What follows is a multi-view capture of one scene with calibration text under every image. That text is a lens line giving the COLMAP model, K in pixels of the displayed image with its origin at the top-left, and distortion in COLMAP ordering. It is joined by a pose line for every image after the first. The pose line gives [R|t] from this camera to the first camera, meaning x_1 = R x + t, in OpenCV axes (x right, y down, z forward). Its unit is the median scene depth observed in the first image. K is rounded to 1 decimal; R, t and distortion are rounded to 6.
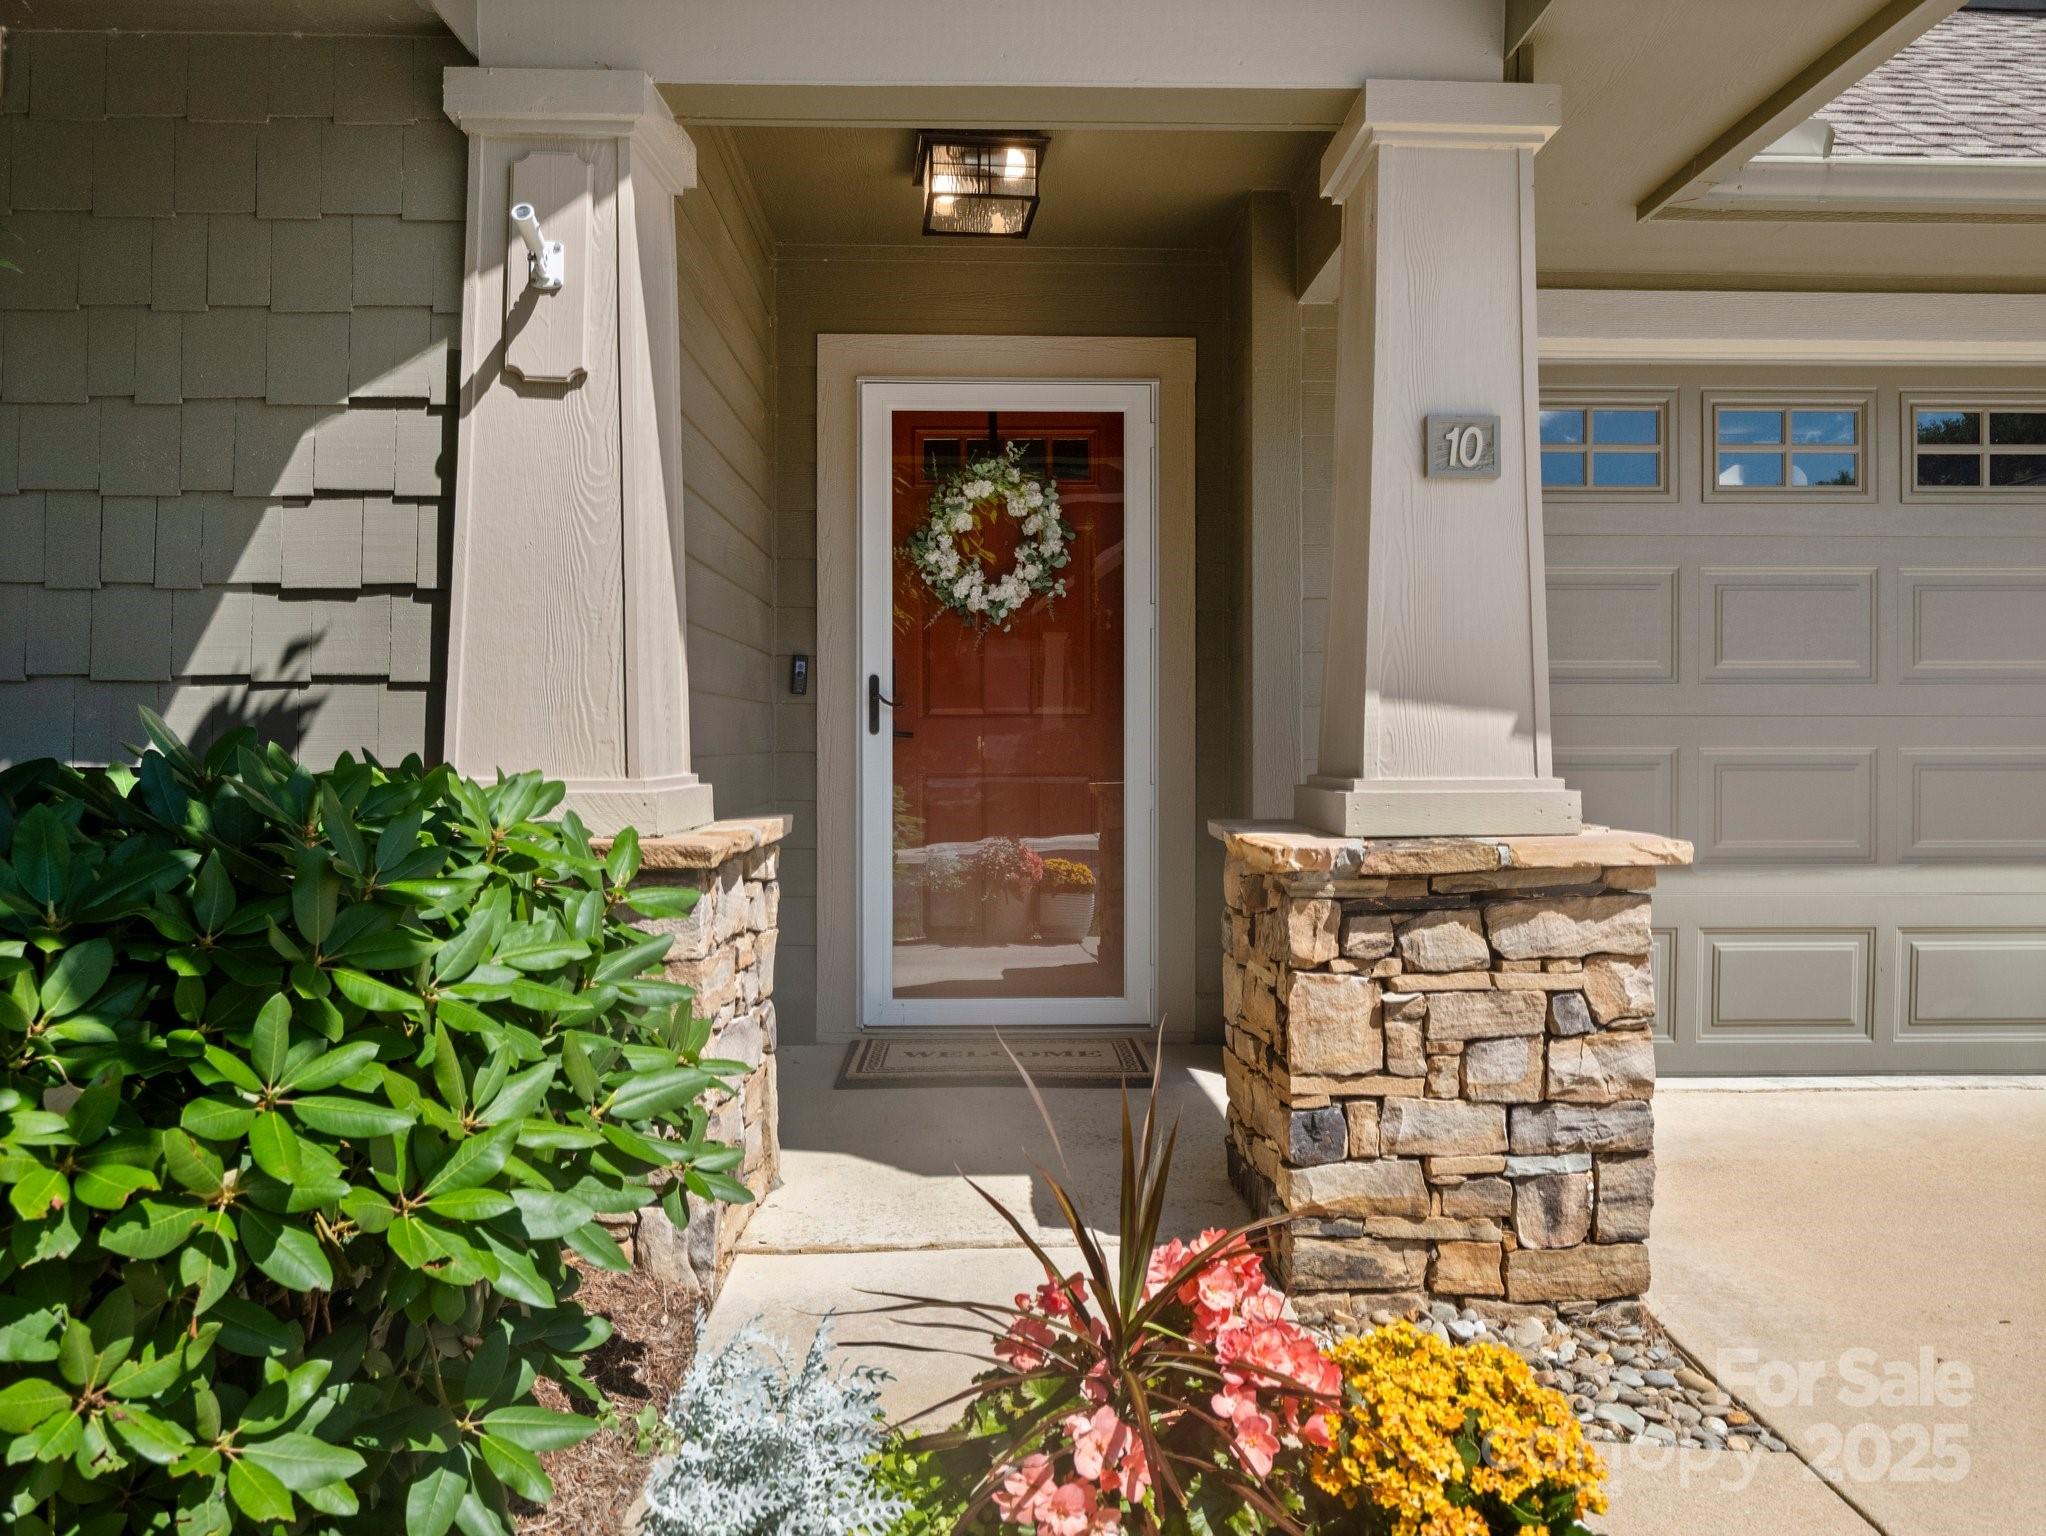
lens RADIAL K [[1453.0, 0, 1014.8], [0, 1453.0, 766.4], [0, 0, 1]] dist [-0.011335, 0.002131]
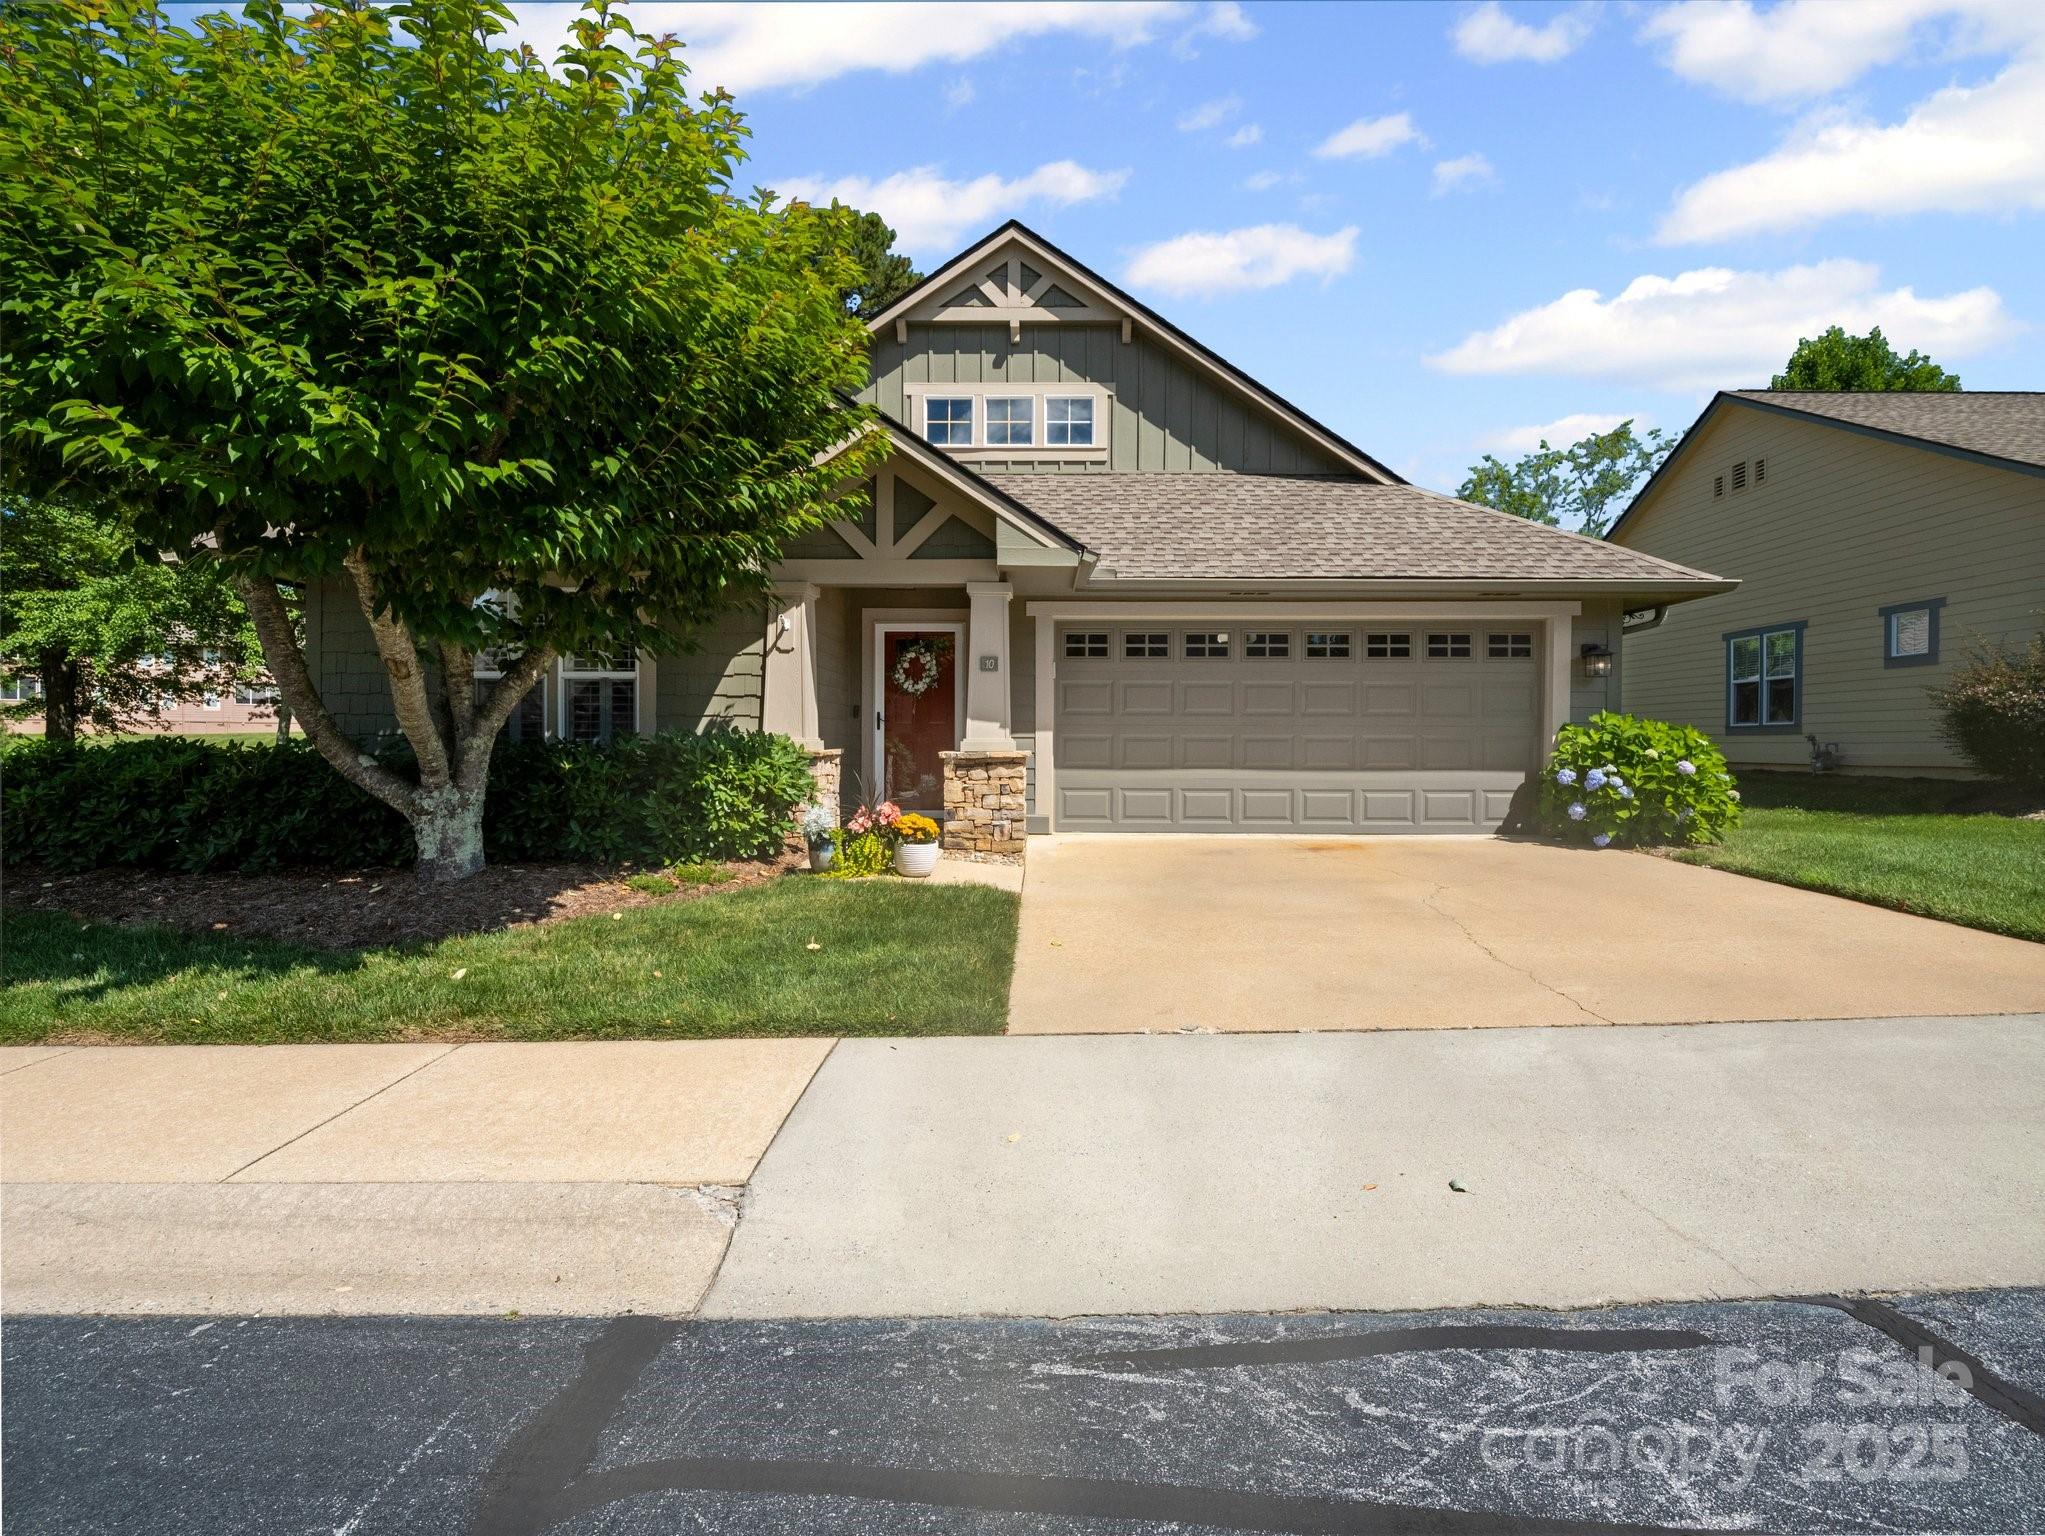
lens RADIAL K [[995.3, 0, 1033.2], [0, 995.3, 762.8], [0, 0, 1]] dist [-0.009966, -0.000458]
pose [[0.998942, 0.003184, -0.045877, 0.578481], [-0.002970, 0.999984, 0.004733, 0.066739], [0.045891, -0.004592, 0.998936, -2.018755]]
